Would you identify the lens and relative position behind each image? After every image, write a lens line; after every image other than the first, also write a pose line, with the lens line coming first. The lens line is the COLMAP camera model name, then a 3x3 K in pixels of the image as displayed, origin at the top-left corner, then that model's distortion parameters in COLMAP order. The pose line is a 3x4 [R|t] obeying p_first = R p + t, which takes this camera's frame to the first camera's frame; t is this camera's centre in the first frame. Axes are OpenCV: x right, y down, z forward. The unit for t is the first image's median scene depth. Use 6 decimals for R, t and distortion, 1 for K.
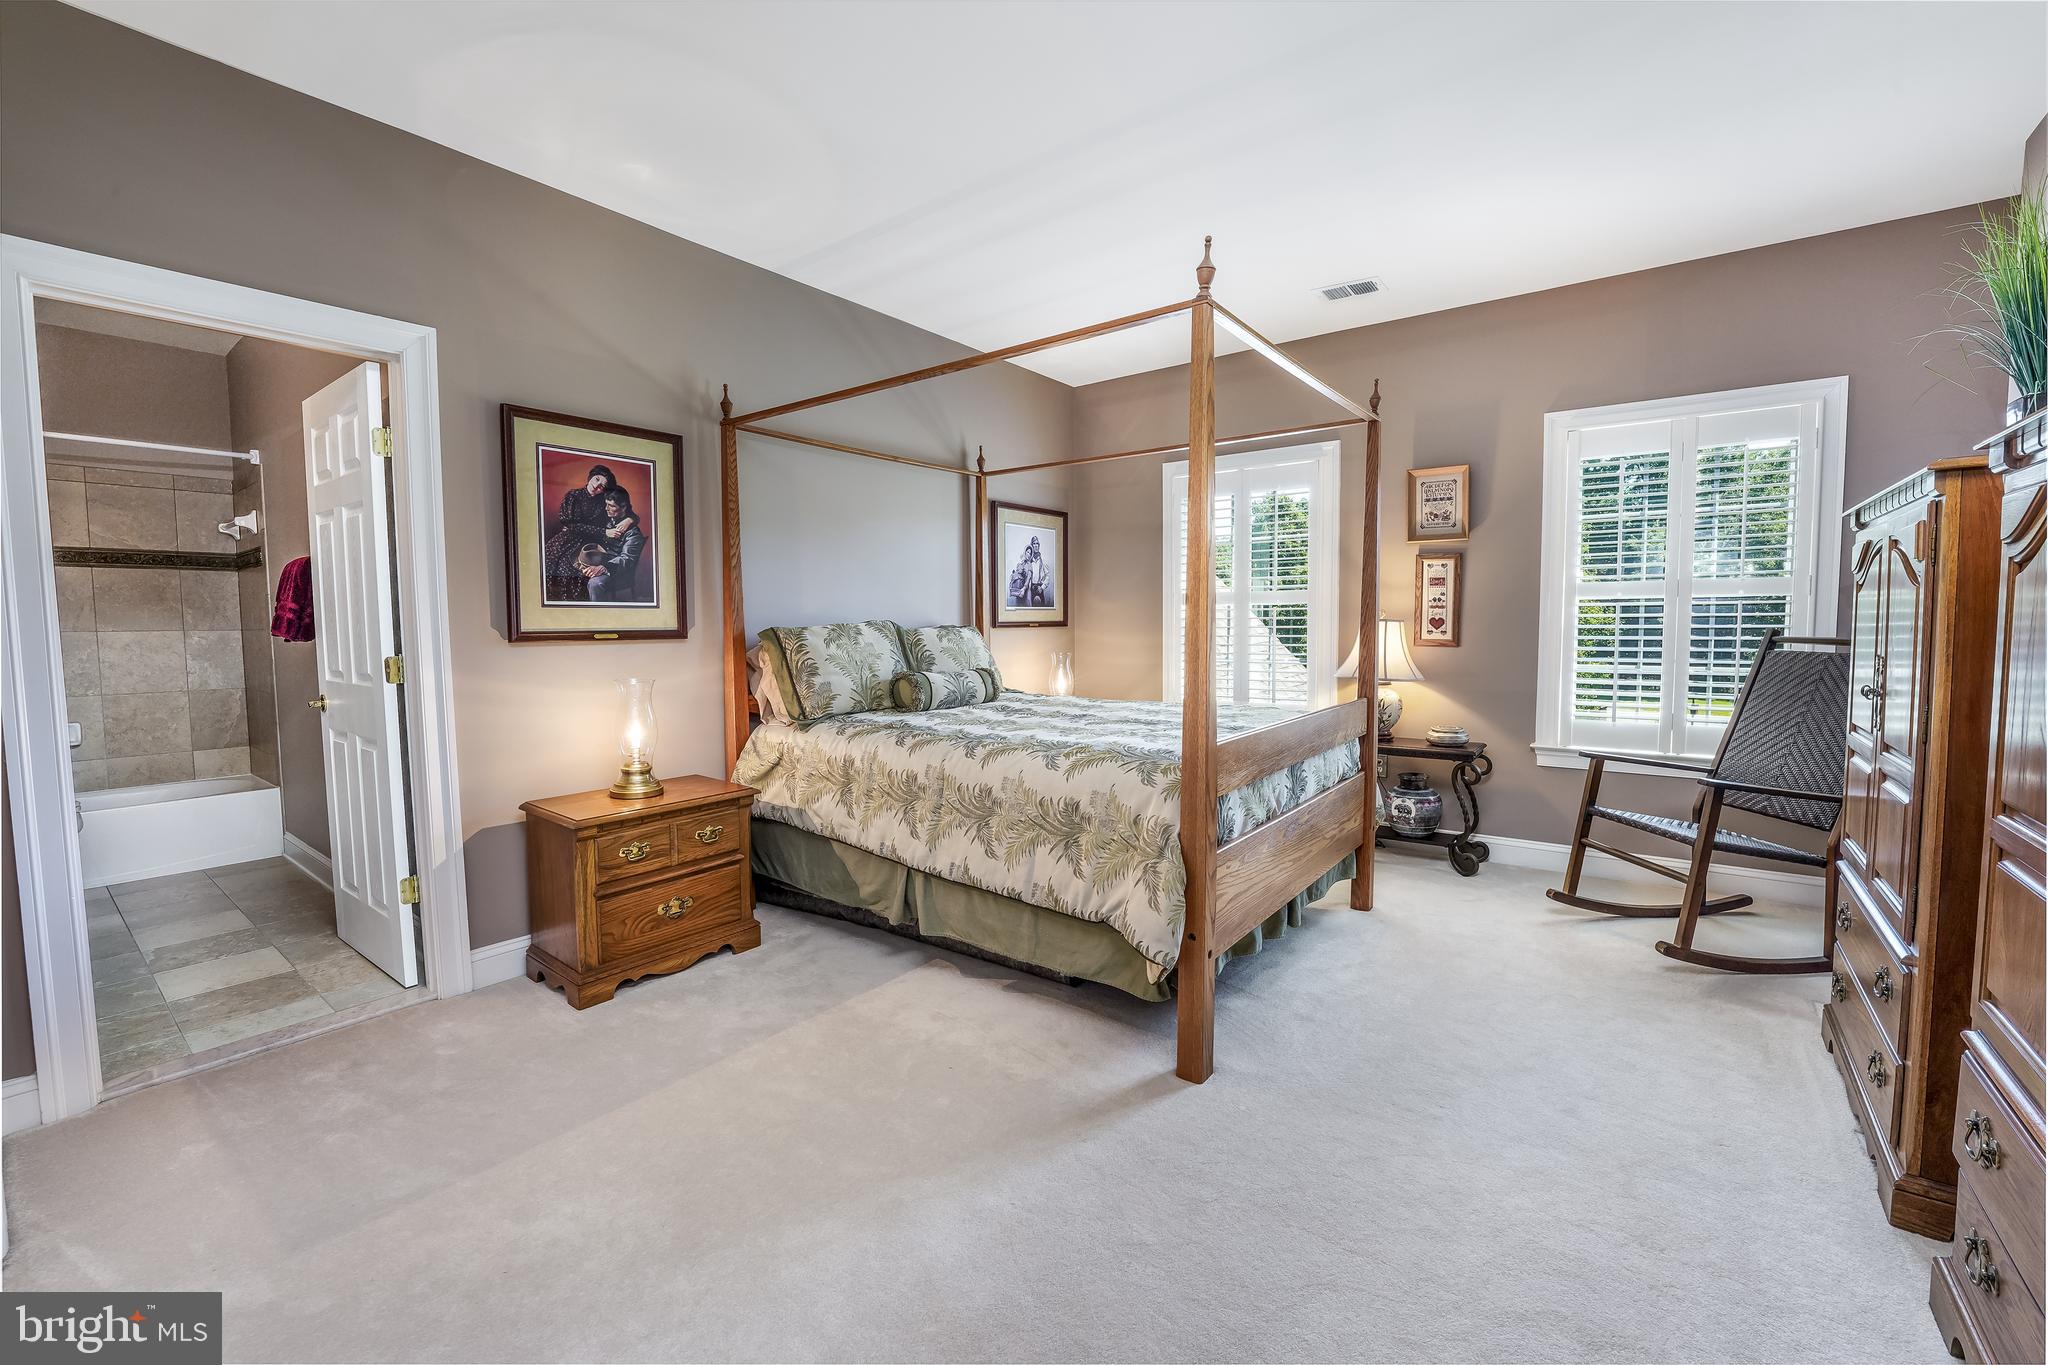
lens RADIAL K [[835.7, 0, 1024.0], [0, 835.7, 682.5], [0, 0, 1]] dist [-0.026386, 0.000955]
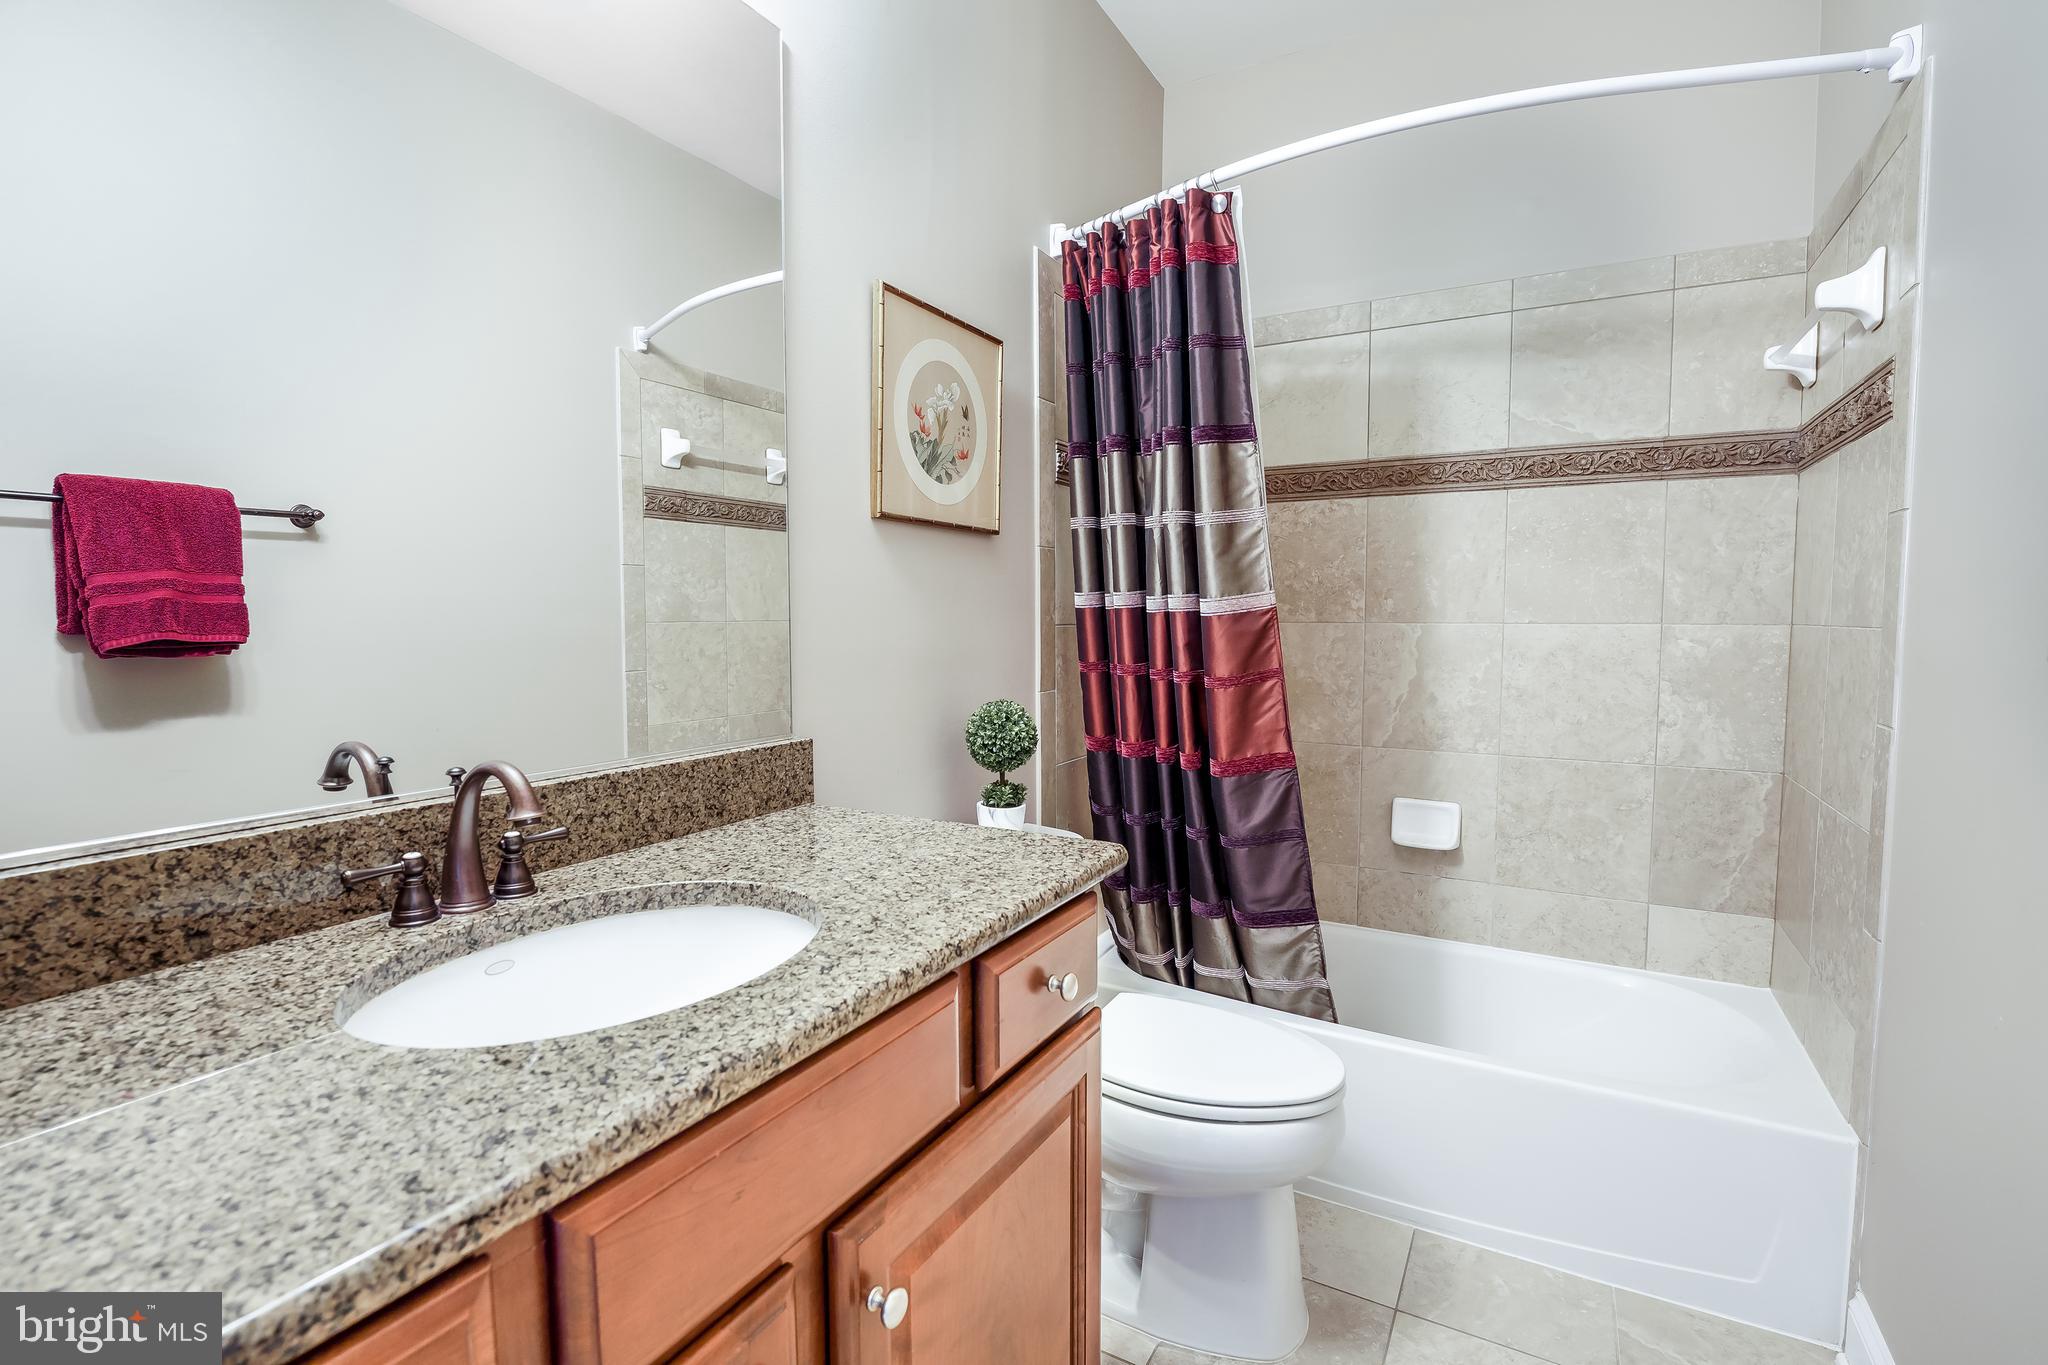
lens RADIAL K [[963.4, 0, 1024.0], [0, 963.4, 682.5], [0, 0, 1]] dist [-0.018355, 0.000228]
pose [[0.158822, 0.074677, -0.984479, -0.601200], [-0.067547, 0.995621, 0.064625, -0.043564], [0.984994, 0.056235, 0.163170, 0.600790]]
